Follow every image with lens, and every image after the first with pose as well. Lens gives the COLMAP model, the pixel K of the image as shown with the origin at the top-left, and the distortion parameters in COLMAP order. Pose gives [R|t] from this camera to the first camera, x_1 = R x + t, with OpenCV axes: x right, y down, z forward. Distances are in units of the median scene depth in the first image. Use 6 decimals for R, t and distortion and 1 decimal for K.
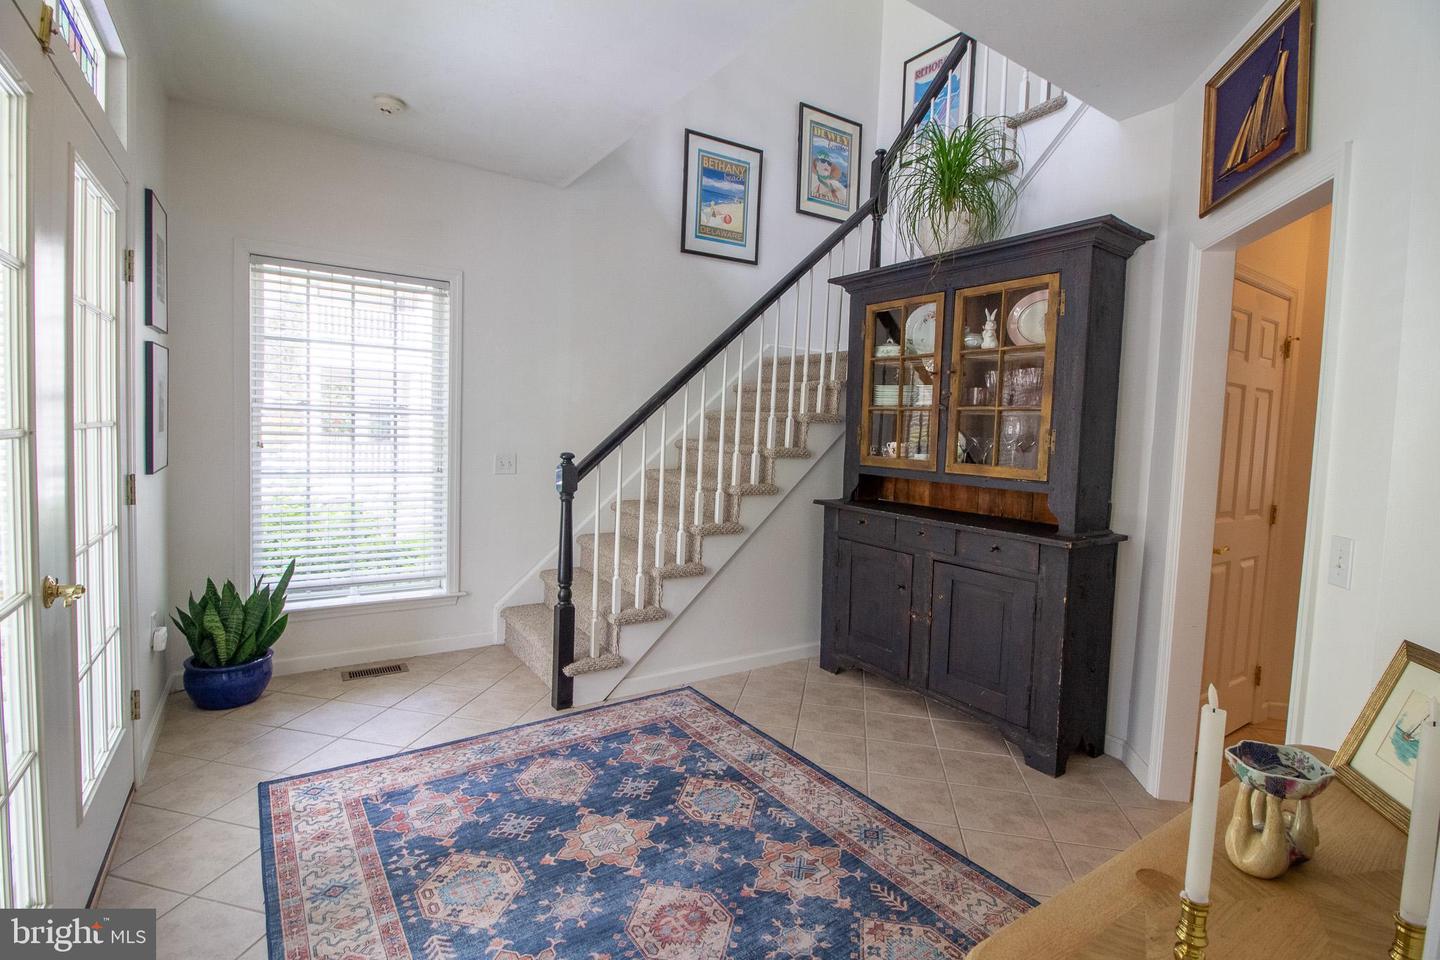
lens RADIAL K [[680.2, 0, 726.0], [0, 680.2, 463.5], [0, 0, 1]] dist [0.013353, -0.020495]
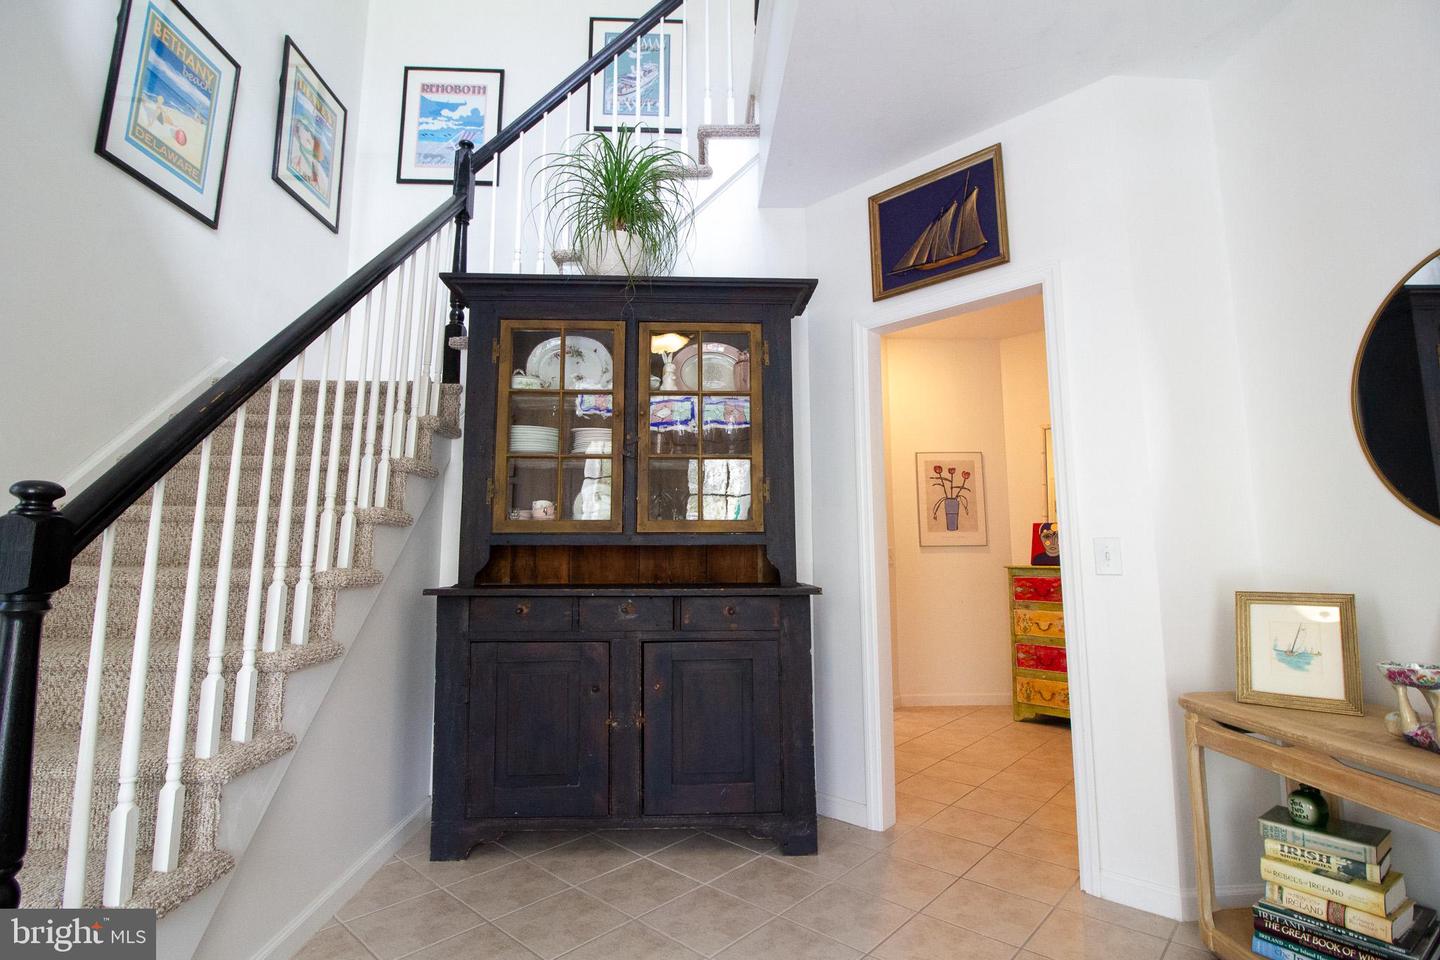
lens RADIAL K [[680.2, 0, 726.0], [0, 680.2, 463.5], [0, 0, 1]] dist [0.013353, -0.020495]
pose [[0.524142, 0.073352, 0.848466, -0.318644], [0.069623, 0.989258, -0.128533, 0.043121], [-0.848780, 0.126443, 0.513405, 0.462173]]
